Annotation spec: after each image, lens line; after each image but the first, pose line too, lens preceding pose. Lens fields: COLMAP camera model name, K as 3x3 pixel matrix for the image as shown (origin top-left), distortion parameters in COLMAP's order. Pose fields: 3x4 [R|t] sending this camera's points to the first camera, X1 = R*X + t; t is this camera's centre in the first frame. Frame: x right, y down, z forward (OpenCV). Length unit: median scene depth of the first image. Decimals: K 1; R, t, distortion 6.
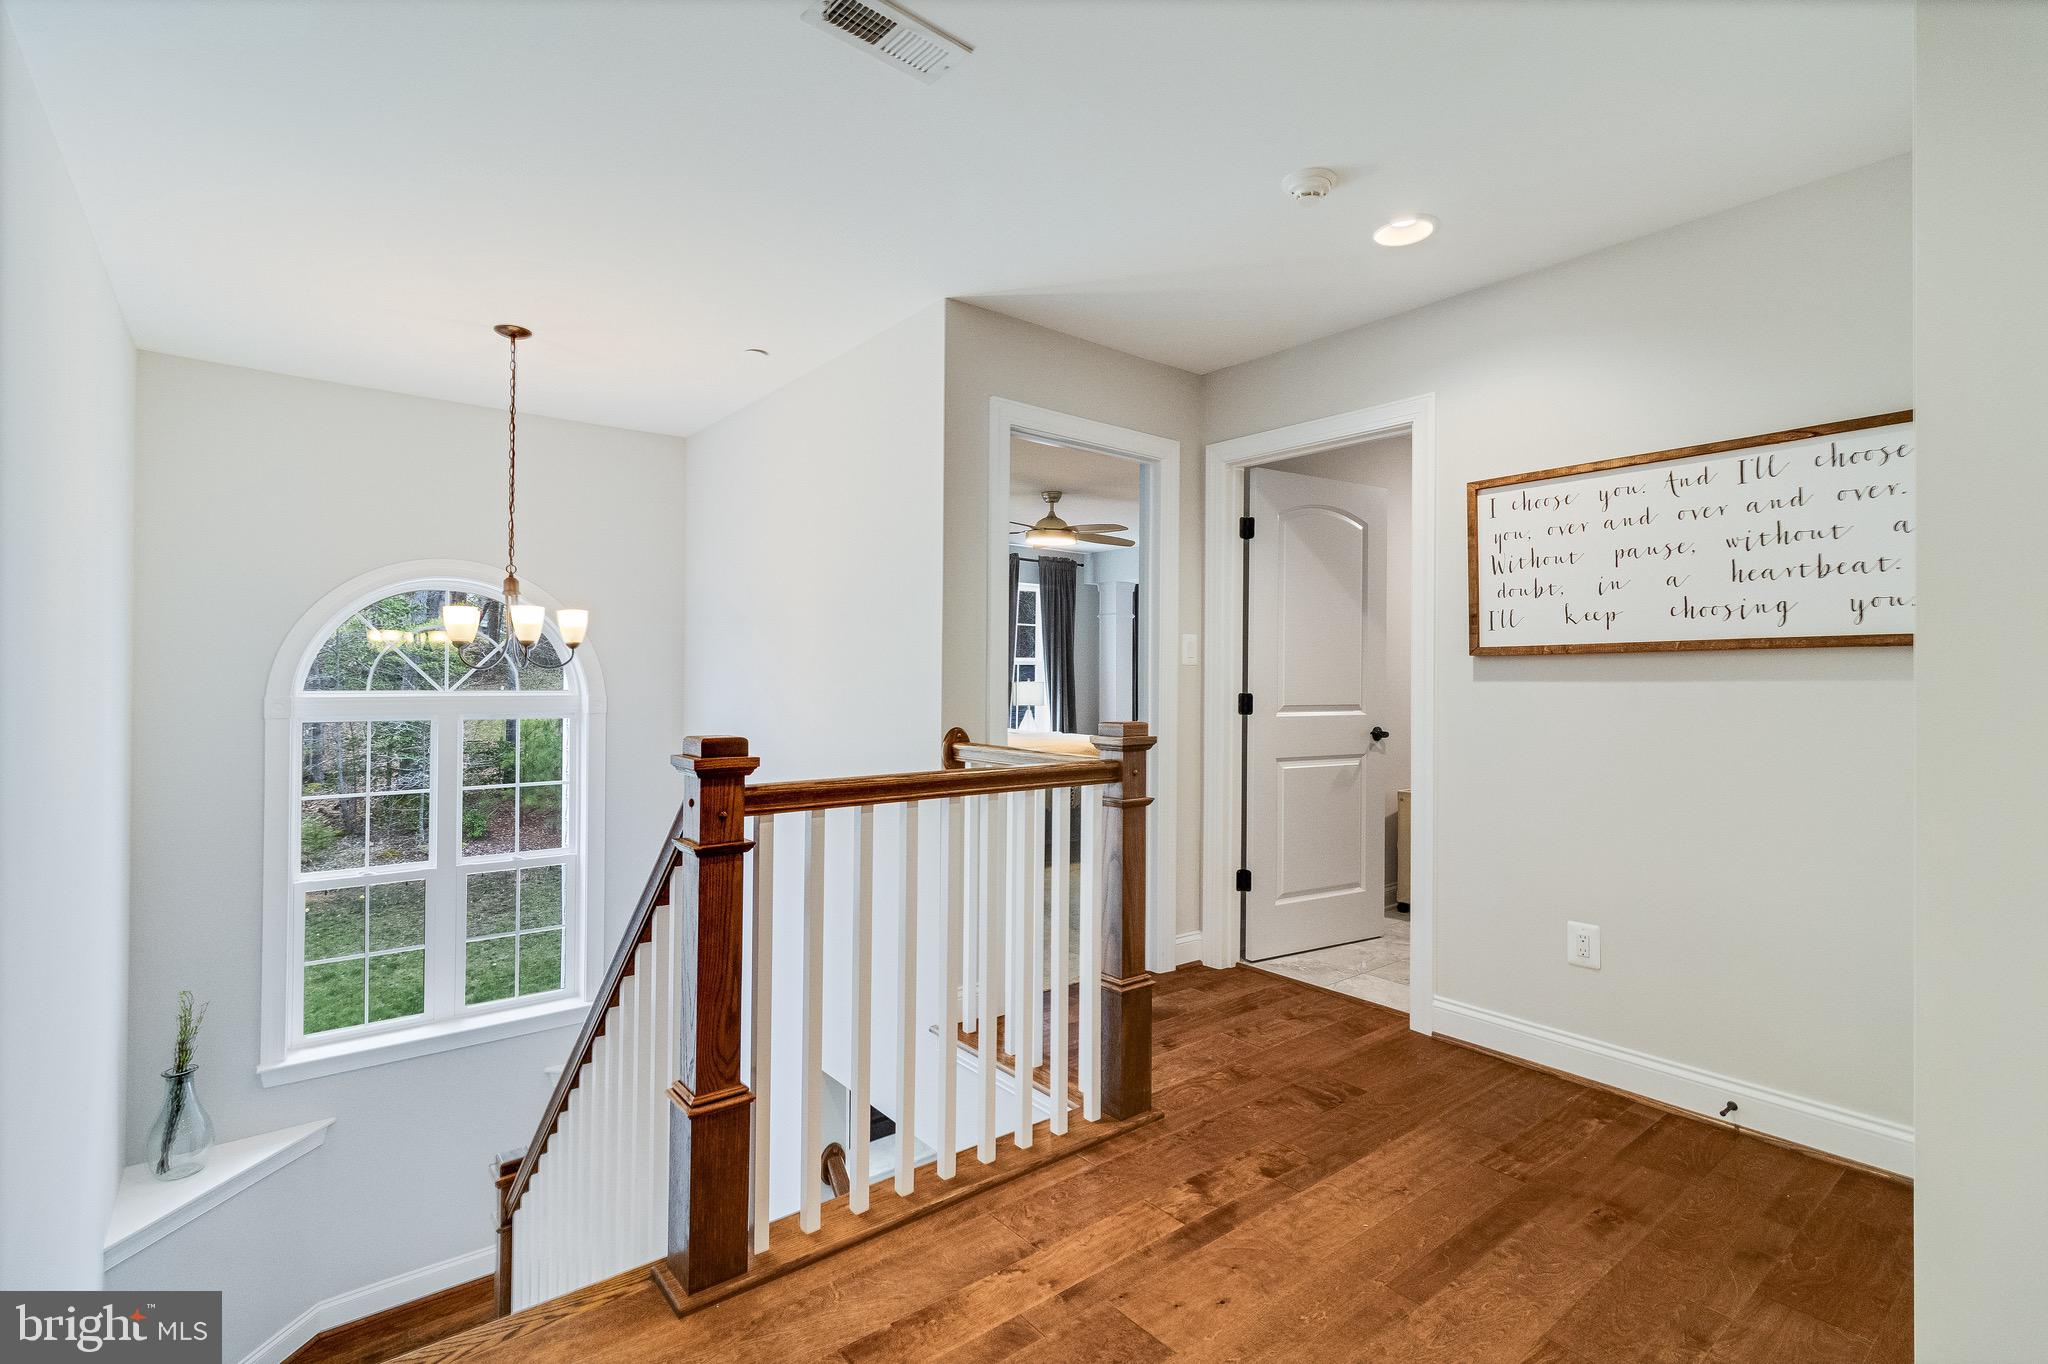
lens RADIAL K [[945.2, 0, 1017.7], [0, 945.2, 665.7], [0, 0, 1]] dist [0.000178, -0.000456]
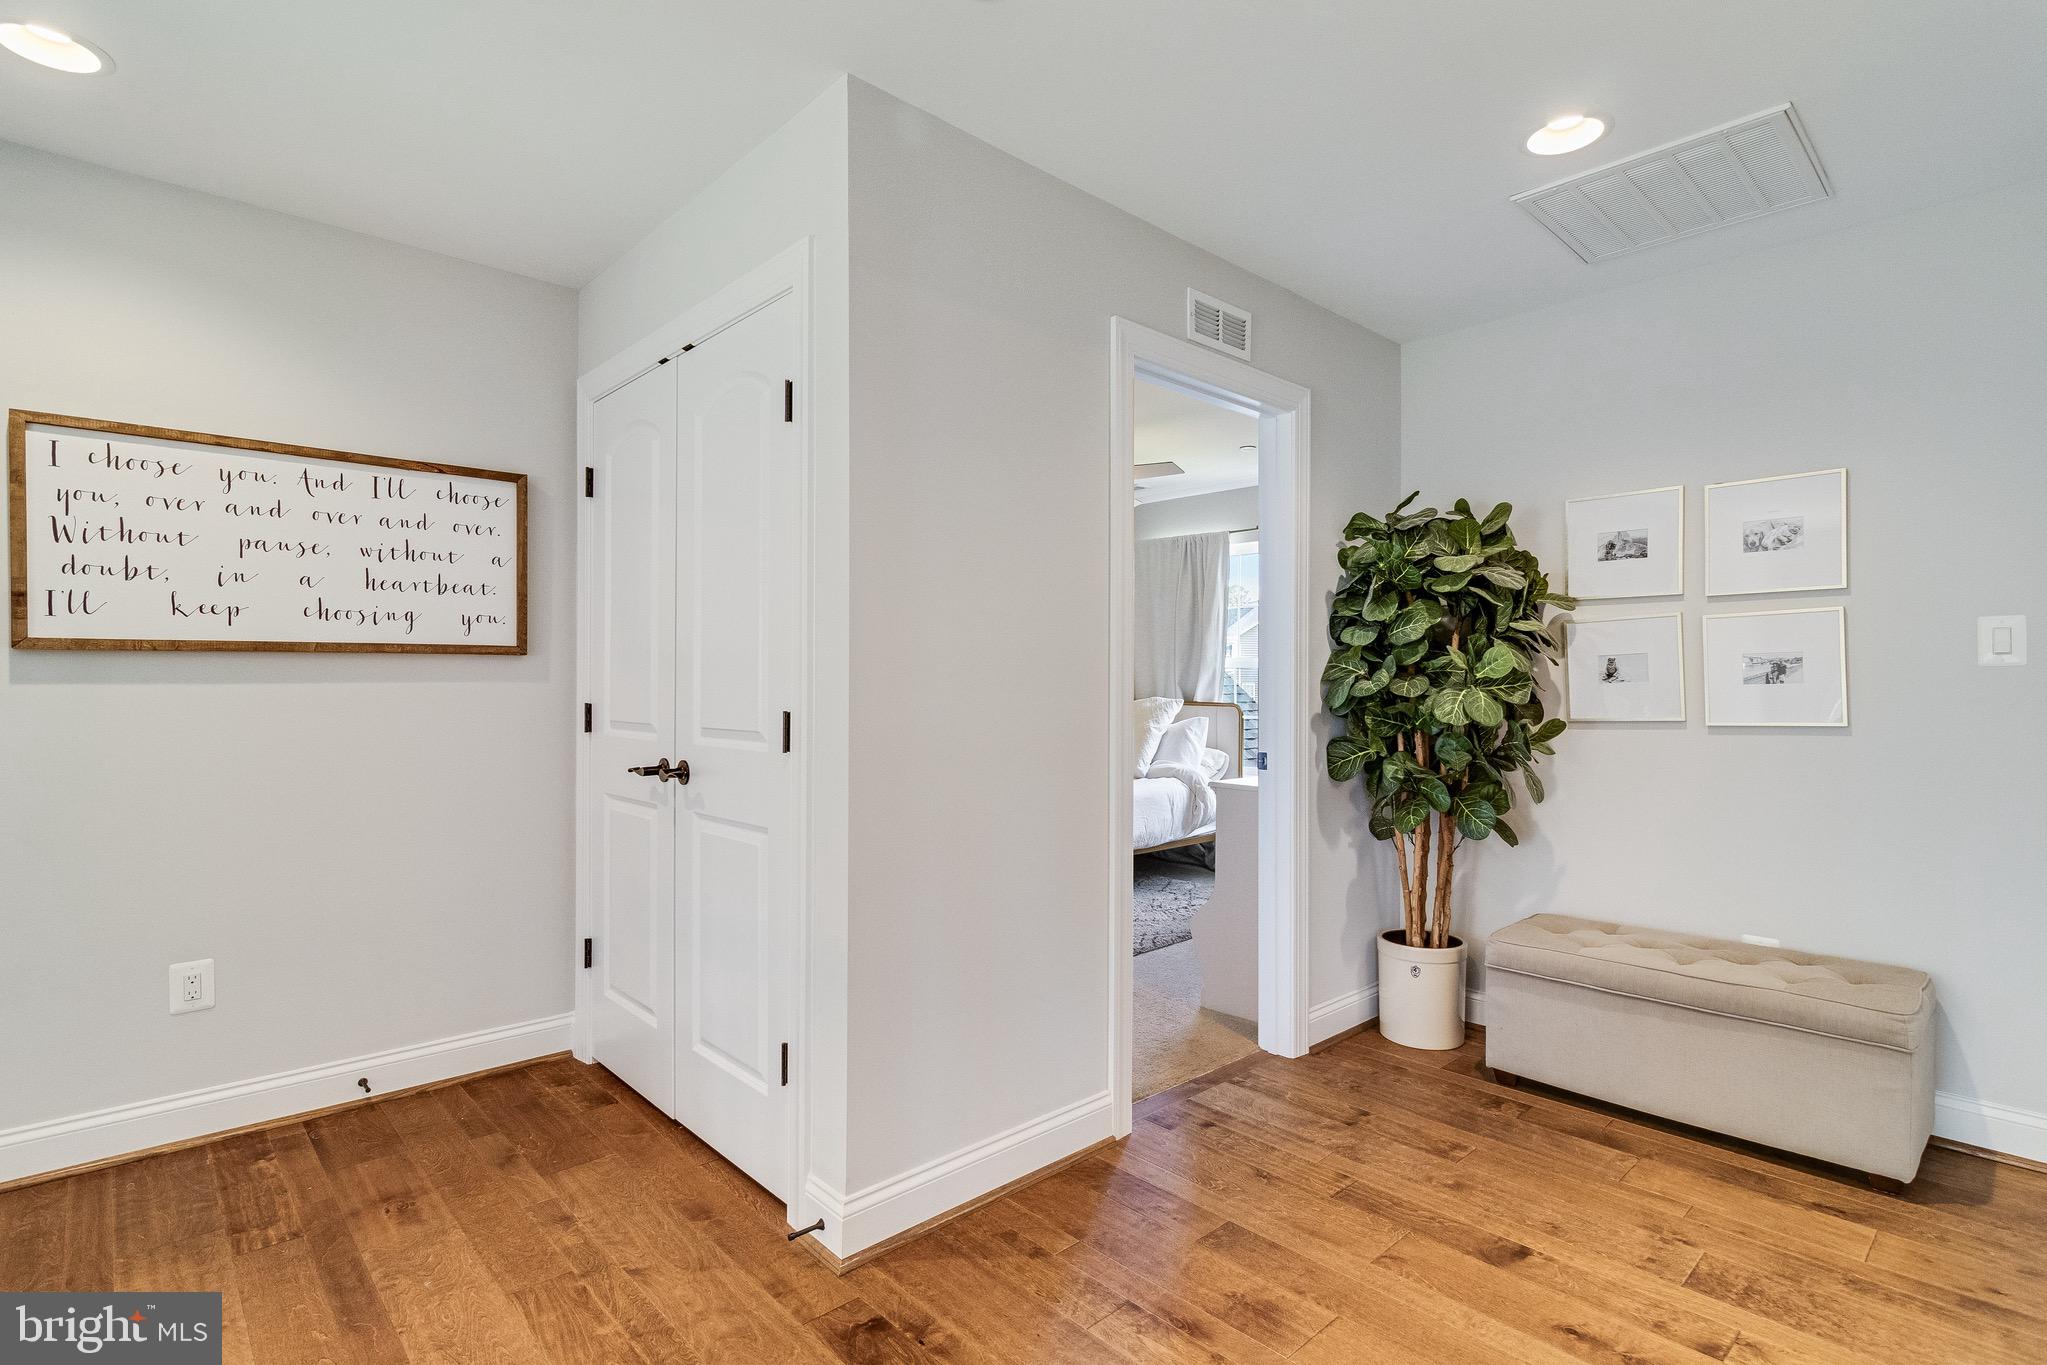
lens RADIAL K [[990.7, 0, 1017.5], [0, 990.7, 690.6], [0, 0, 1]] dist [0.002128, 0.000475]
pose [[-0.063424, -0.007866, 0.997956, -0.386734], [-0.012630, 0.999895, 0.007079, 0.007748], [-0.997907, -0.012155, -0.063517, 0.329241]]
